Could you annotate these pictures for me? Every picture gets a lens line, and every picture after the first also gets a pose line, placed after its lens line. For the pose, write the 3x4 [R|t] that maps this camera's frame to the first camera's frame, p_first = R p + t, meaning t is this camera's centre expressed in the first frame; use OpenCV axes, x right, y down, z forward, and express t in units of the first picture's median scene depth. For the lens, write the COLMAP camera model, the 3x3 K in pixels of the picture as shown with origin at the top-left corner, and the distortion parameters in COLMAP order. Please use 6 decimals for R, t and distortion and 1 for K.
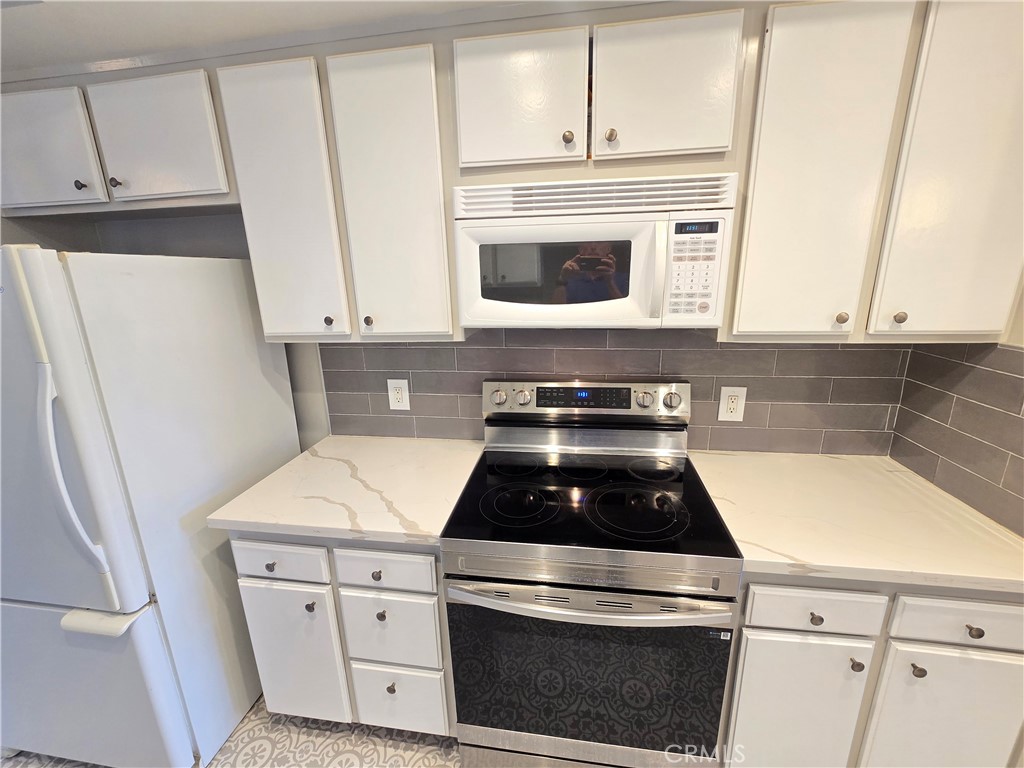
lens RADIAL K [[420.8, 0, 514.6], [0, 420.8, 380.6], [0, 0, 1]] dist [-0.004451, 0.000037]
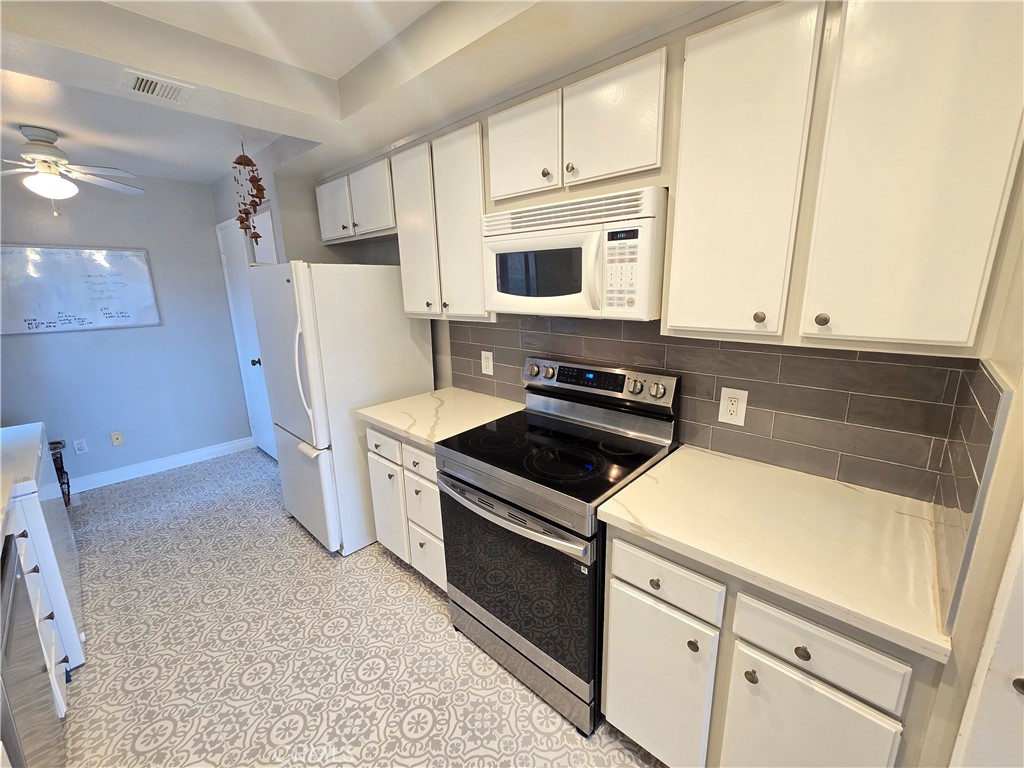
lens RADIAL K [[420.8, 0, 514.6], [0, 420.8, 380.6], [0, 0, 1]] dist [-0.004451, 0.000037]
pose [[0.824836, 0.137227, -0.548466, 0.810627], [-0.142387, 0.989248, 0.033375, 0.046167], [0.547149, 0.050565, 0.835507, -0.136778]]
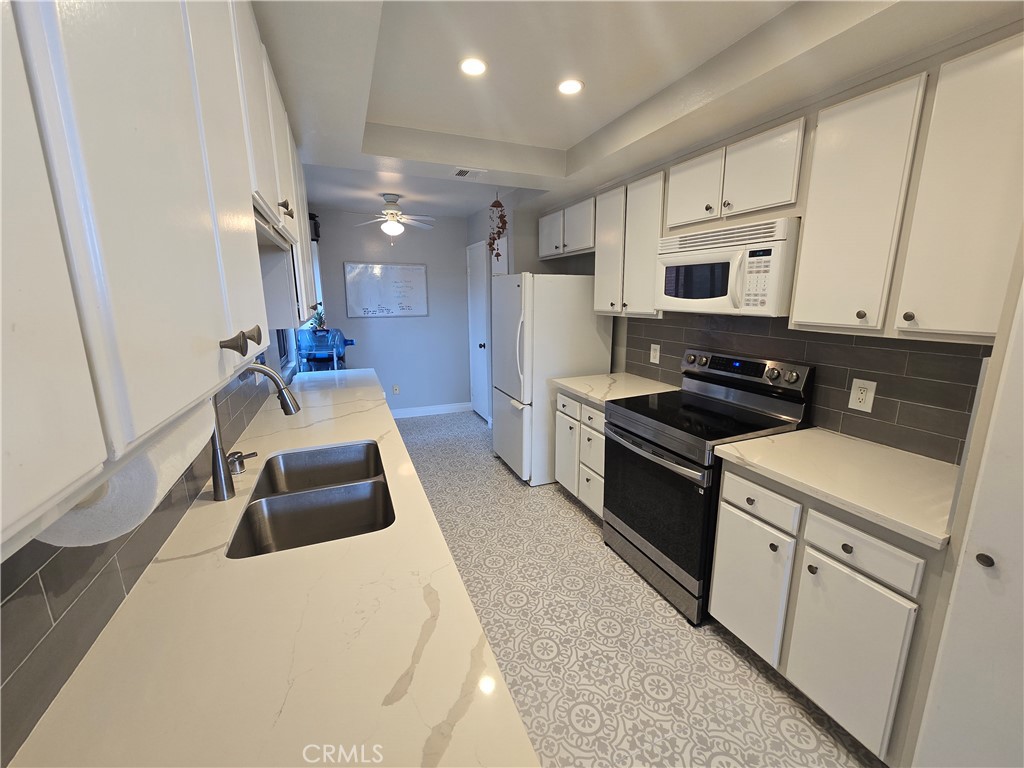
lens RADIAL K [[420.8, 0, 514.6], [0, 420.8, 380.6], [0, 0, 1]] dist [-0.004451, 0.000037]
pose [[0.511078, 0.195668, -0.836967, 1.272472], [-0.223343, 0.970529, 0.090512, 0.162545], [0.830010, 0.140672, 0.539717, -0.538780]]
